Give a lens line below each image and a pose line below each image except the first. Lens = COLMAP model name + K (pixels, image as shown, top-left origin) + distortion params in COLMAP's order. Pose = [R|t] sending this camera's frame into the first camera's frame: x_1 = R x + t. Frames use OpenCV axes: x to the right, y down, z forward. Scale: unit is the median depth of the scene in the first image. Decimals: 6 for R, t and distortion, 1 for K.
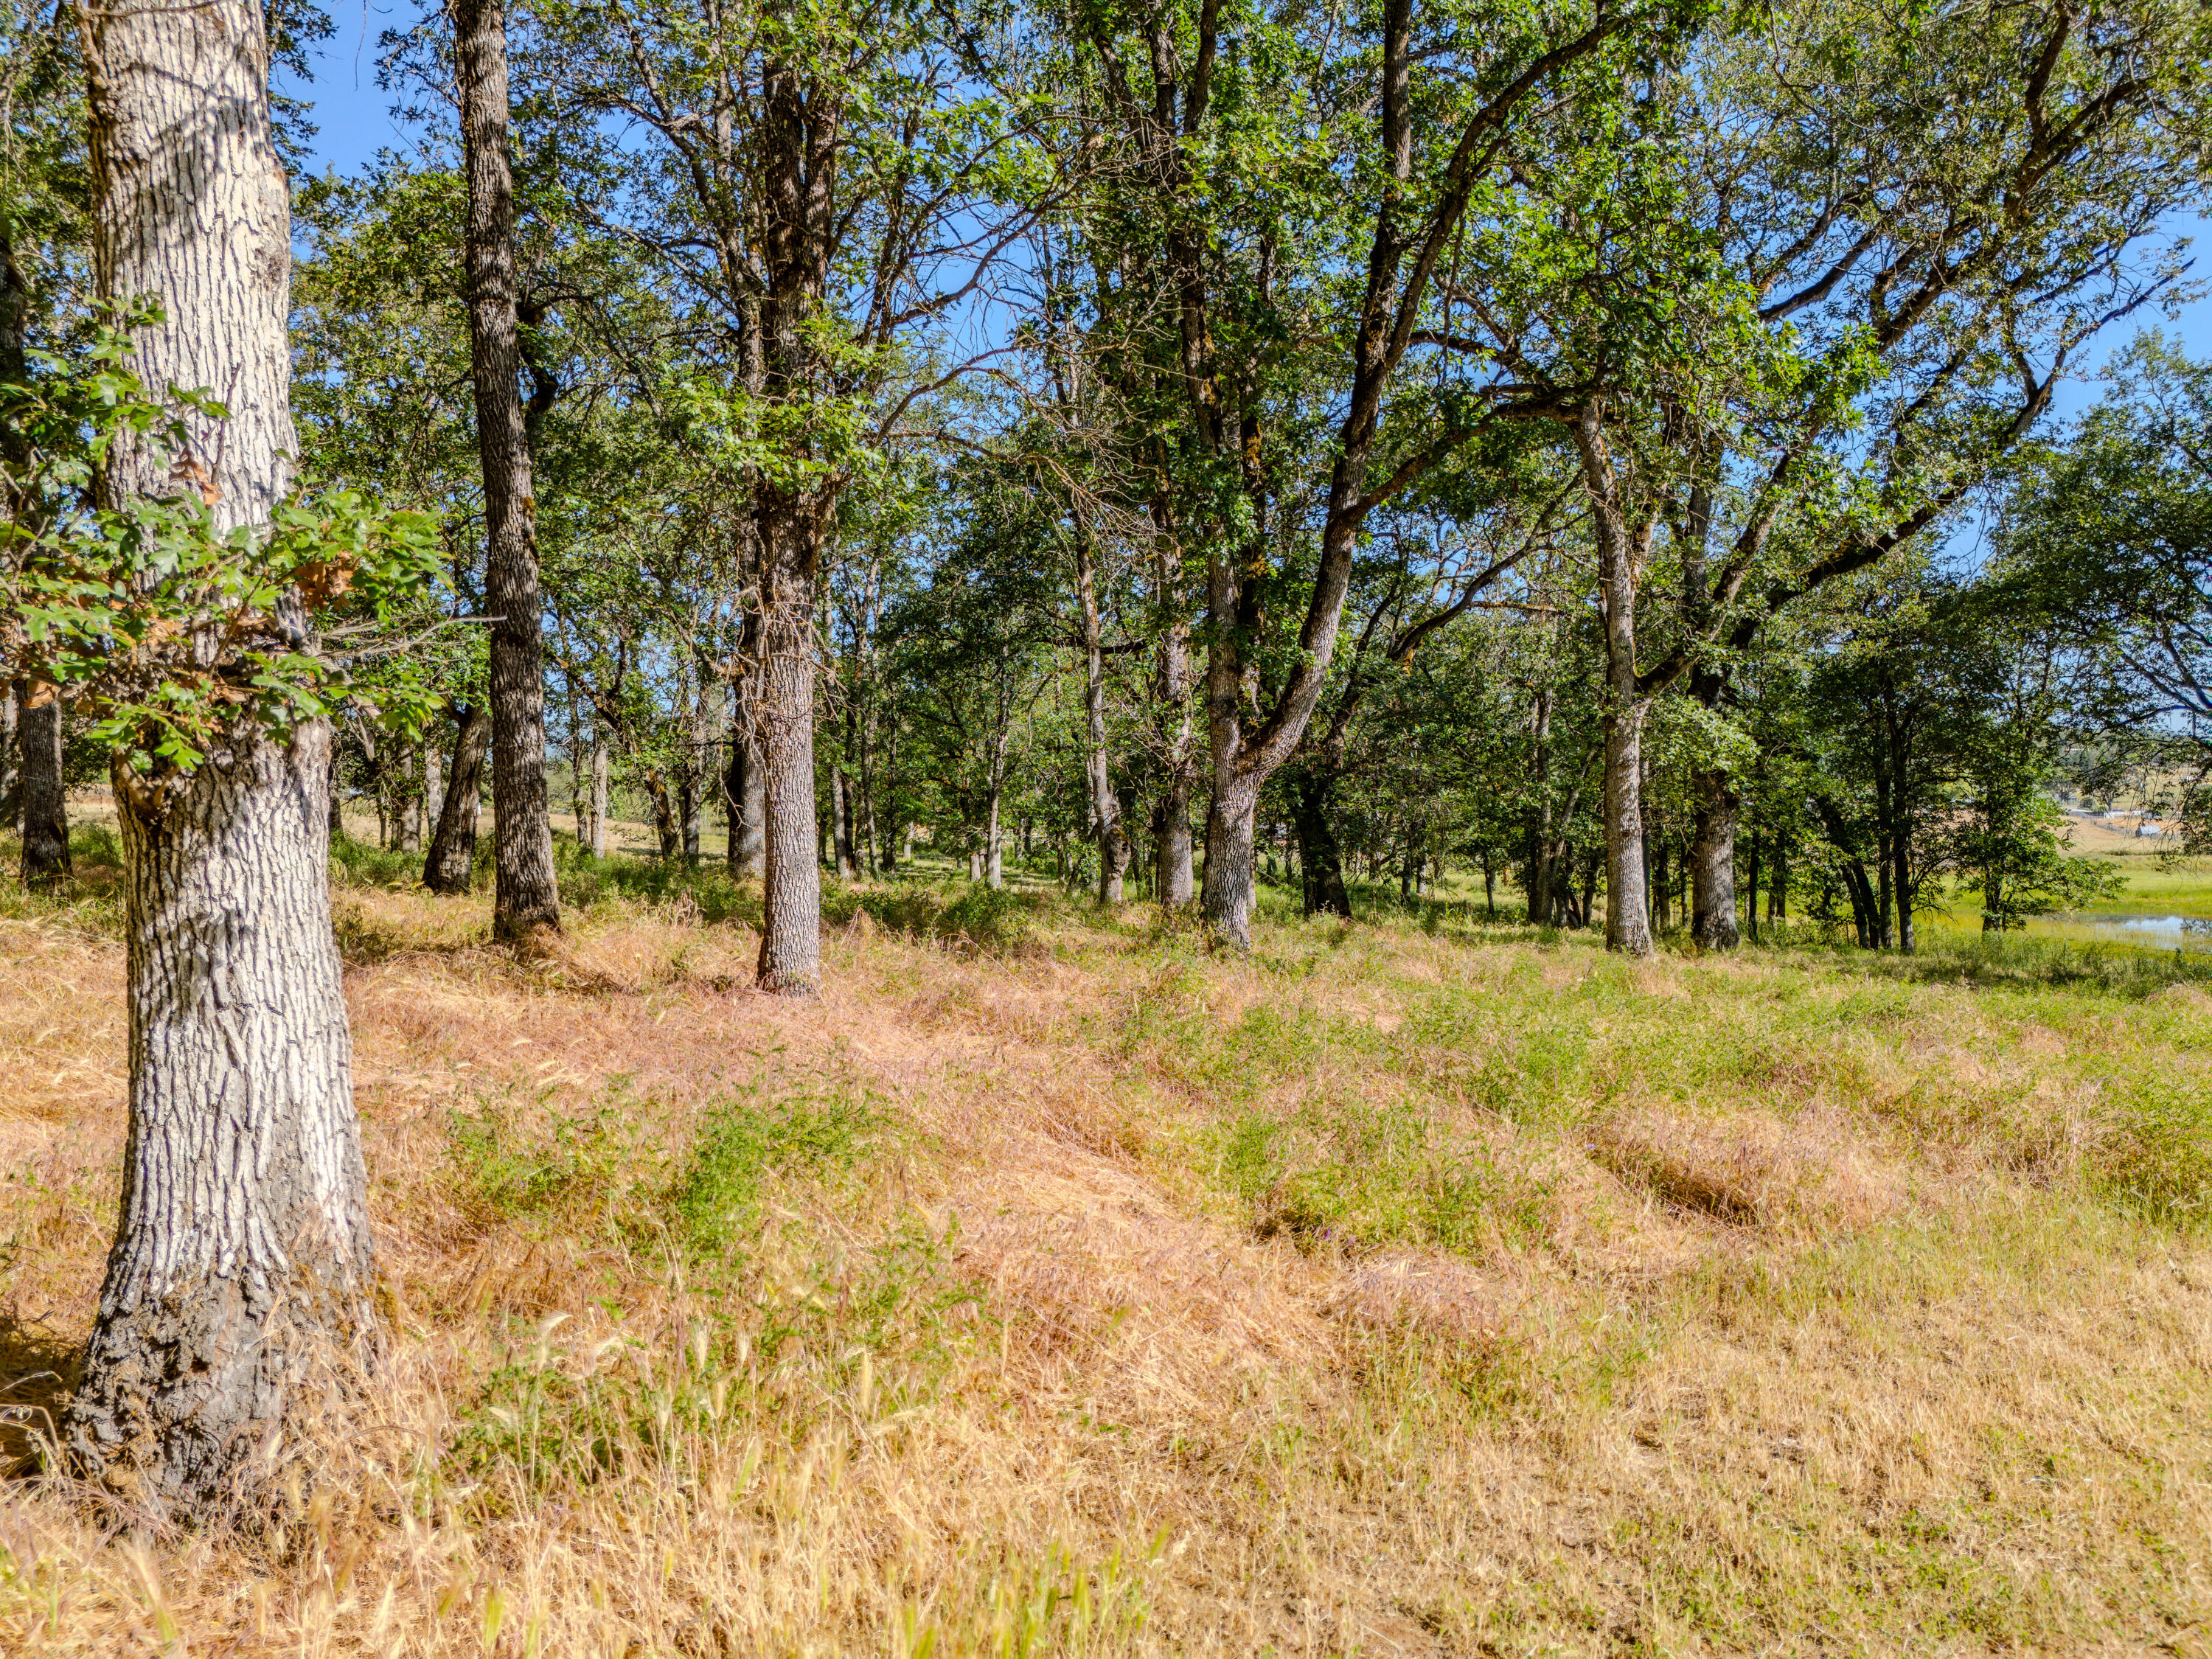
lens RADIAL K [[1653.4, 0, 1099.2], [0, 1653.4, 835.7], [0, 0, 1]] dist [0.072934, -0.068265]
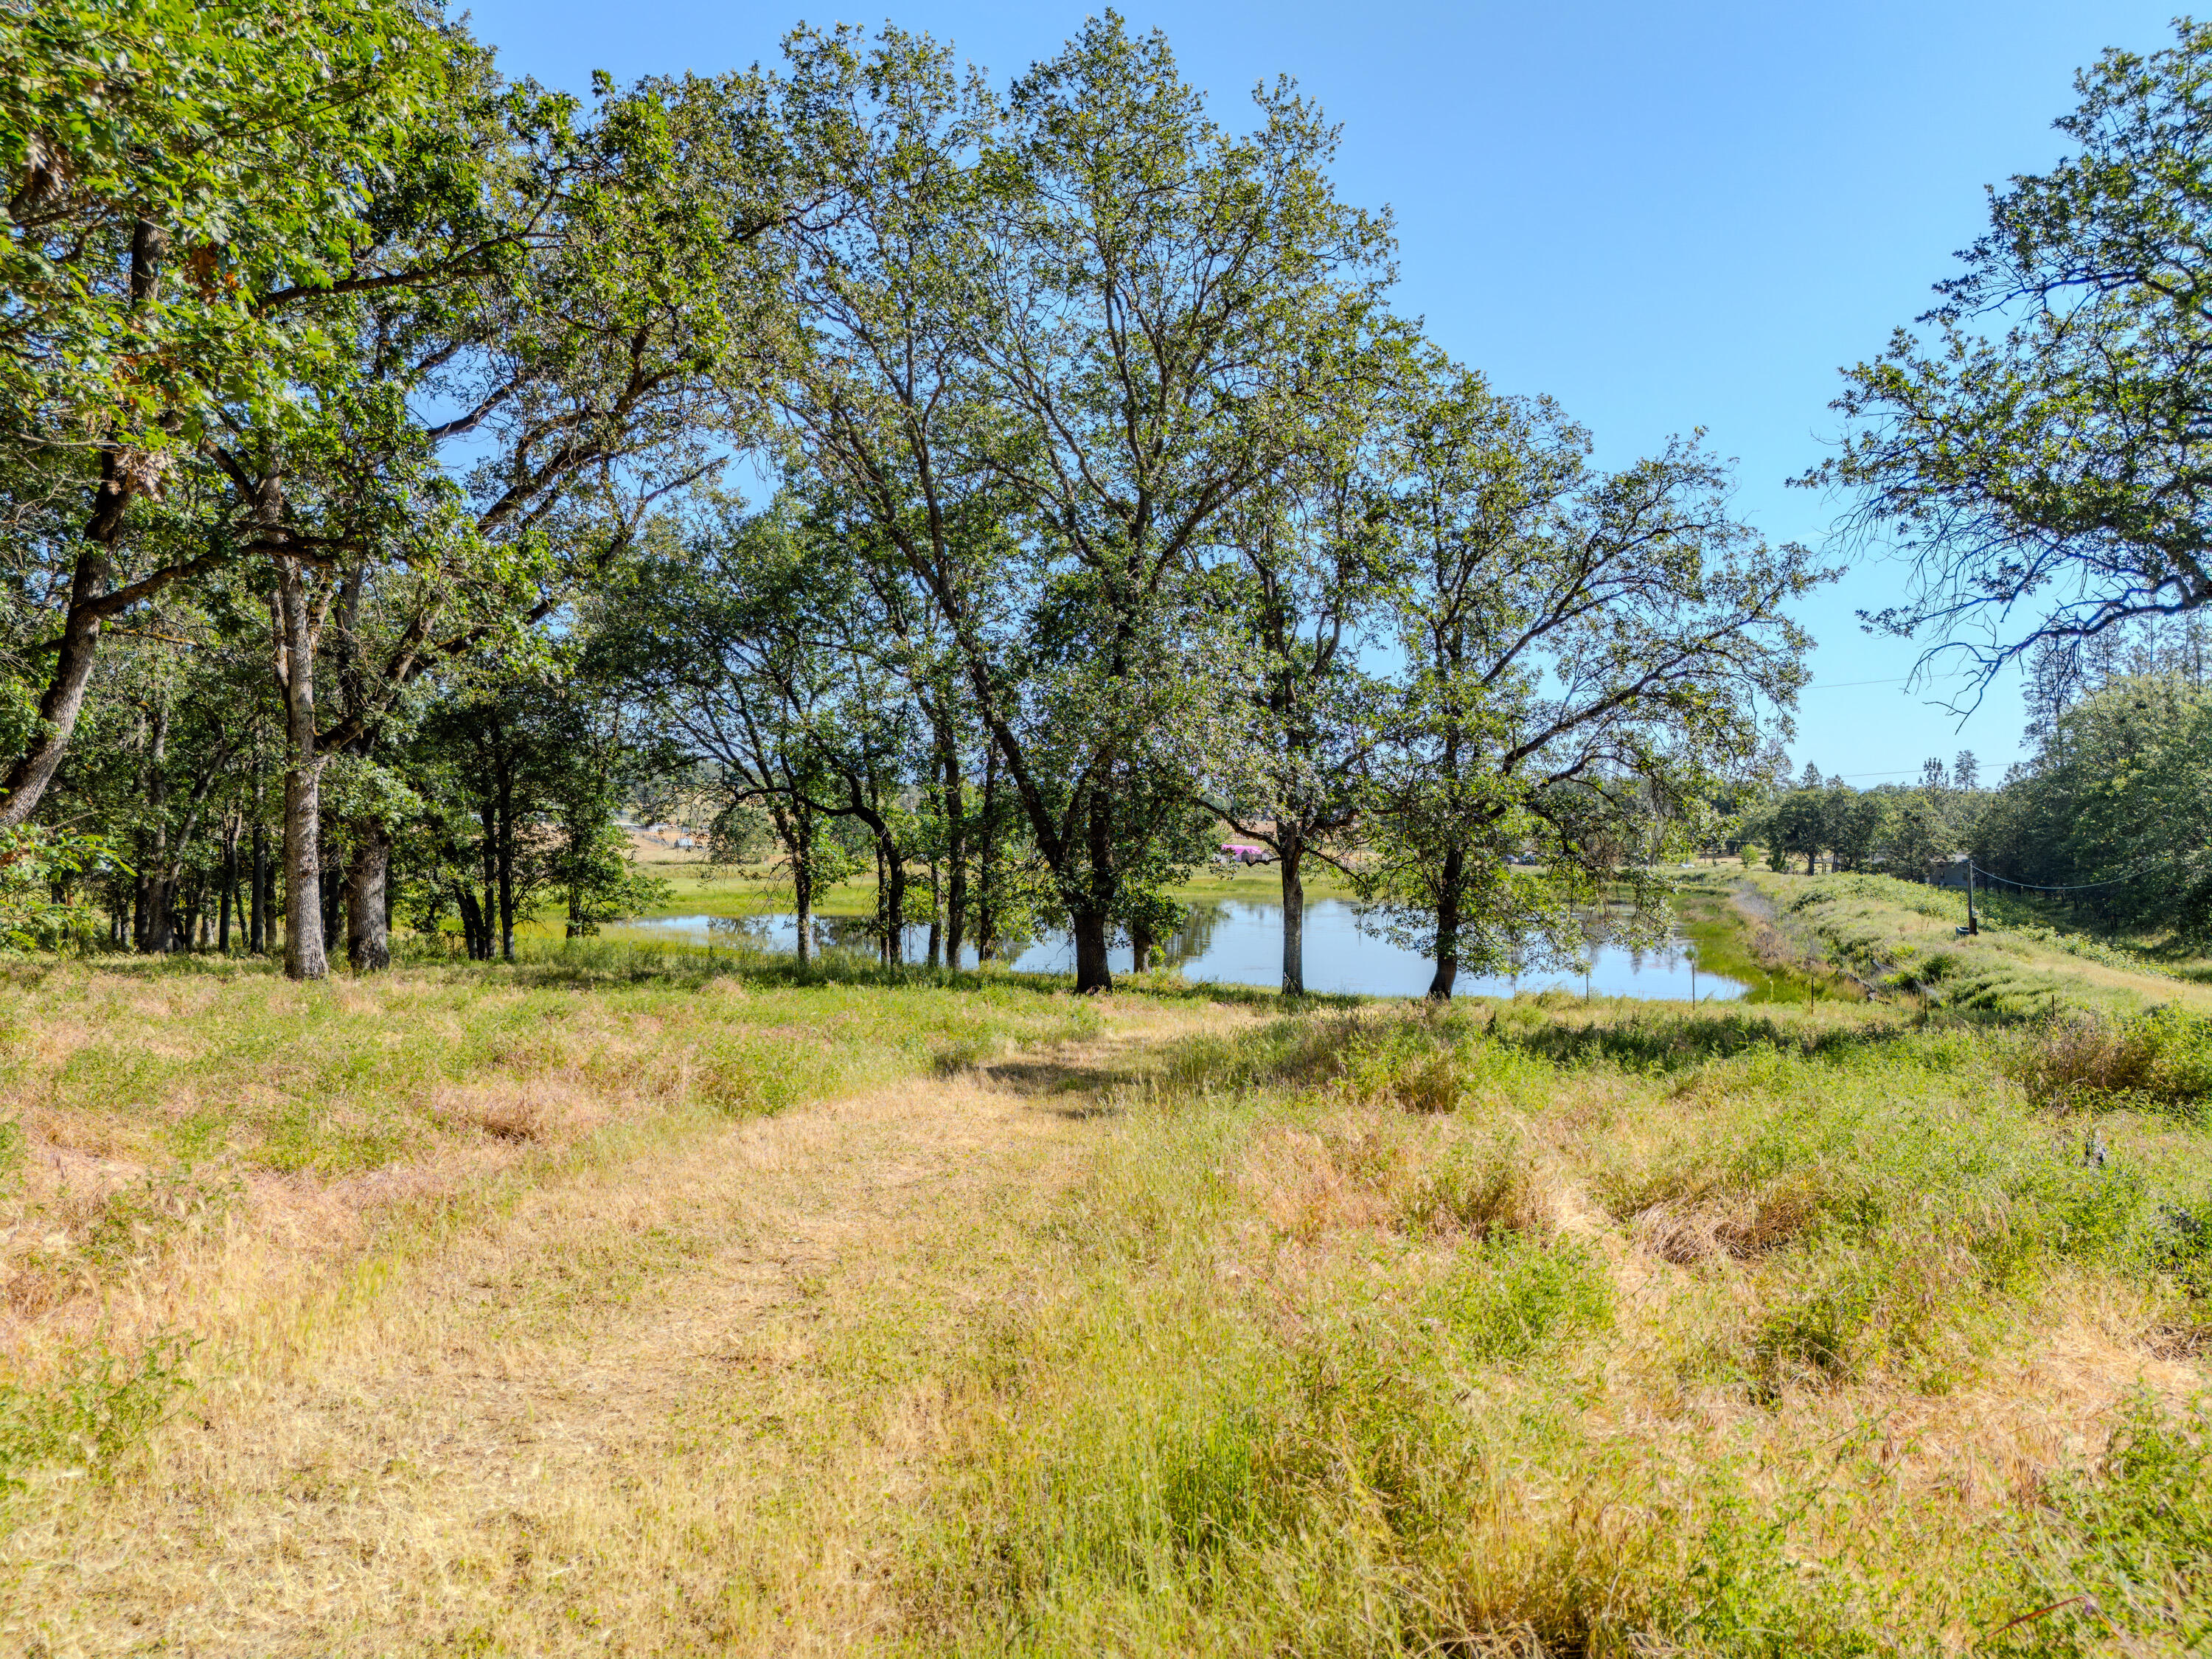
lens RADIAL K [[1653.4, 0, 1099.2], [0, 1653.4, 835.7], [0, 0, 1]] dist [0.072934, -0.068265]
pose [[0.694223, 0.007508, 0.719721, -0.059965], [-0.004124, 0.999971, -0.006454, -0.010094], [-0.719748, 0.001513, 0.694233, -0.083447]]
